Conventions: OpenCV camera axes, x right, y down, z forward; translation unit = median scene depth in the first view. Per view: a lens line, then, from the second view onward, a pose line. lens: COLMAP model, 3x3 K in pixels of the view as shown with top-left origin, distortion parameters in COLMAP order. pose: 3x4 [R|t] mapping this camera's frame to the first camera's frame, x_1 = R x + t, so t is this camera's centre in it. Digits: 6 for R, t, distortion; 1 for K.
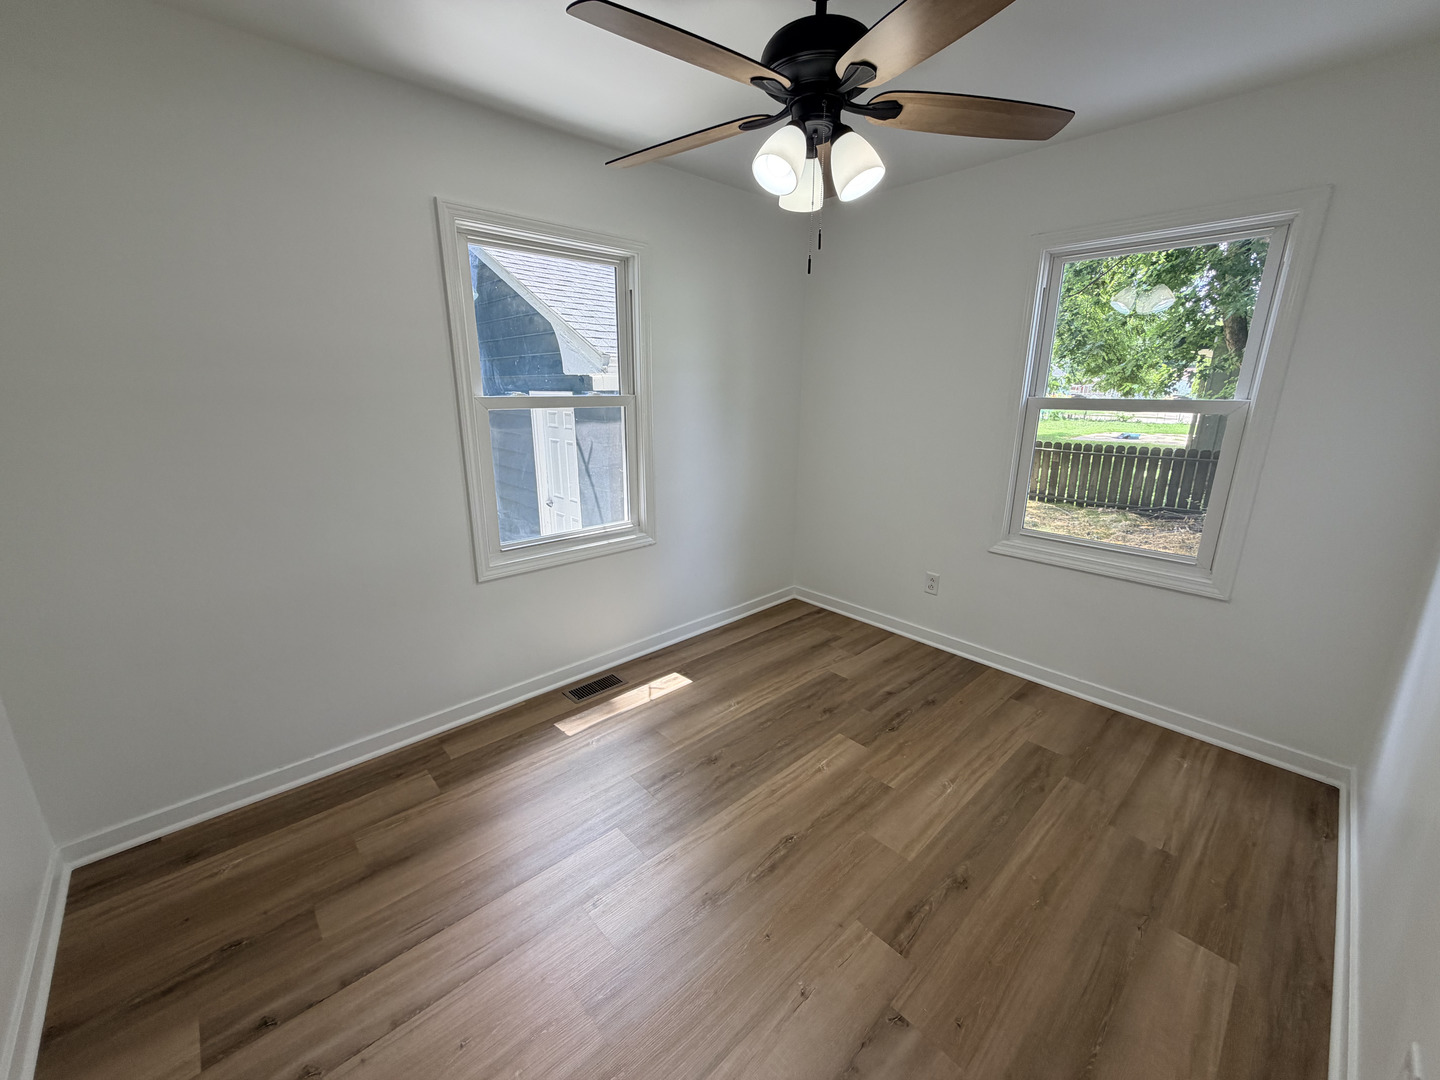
lens RADIAL K [[576.6, 0, 716.0], [0, 576.6, 539.6], [0, 0, 1]] dist [-0.000997, 0.000152]
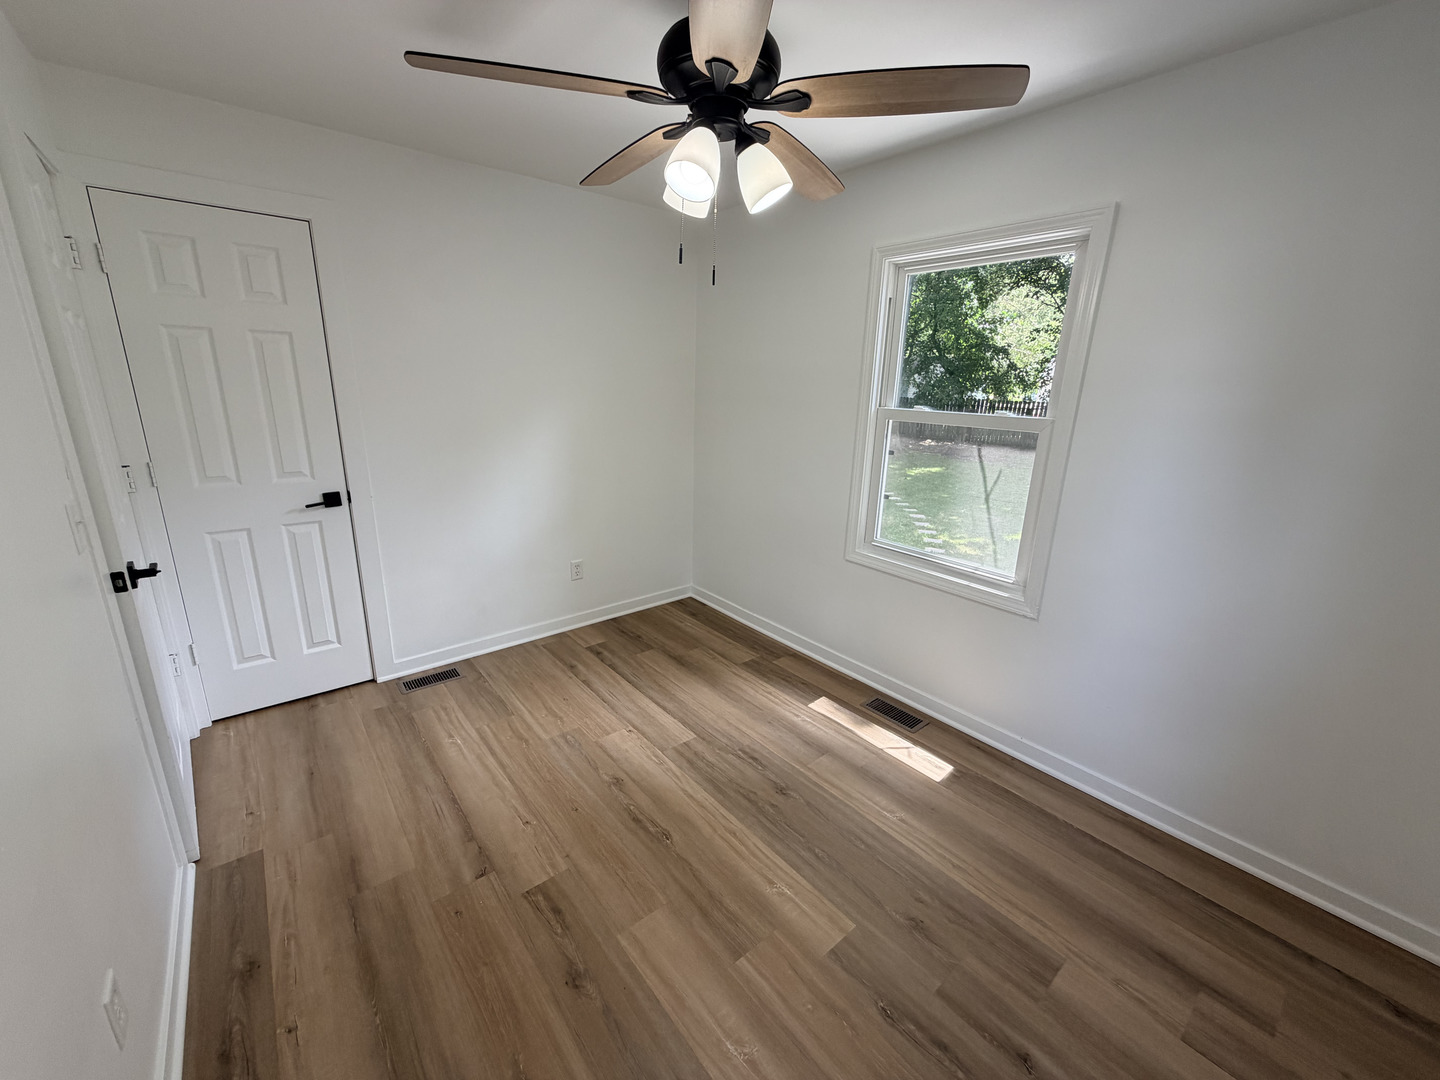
lens RADIAL K [[576.6, 0, 714.9], [0, 576.6, 538.3], [0, 0, 1]] dist [-0.000997, 0.000152]
pose [[-0.063896, 0.260194, -0.963440, 0.959573], [-0.285589, 0.920269, 0.267475, -0.266970], [0.956220, 0.292238, 0.015507, 0.895204]]
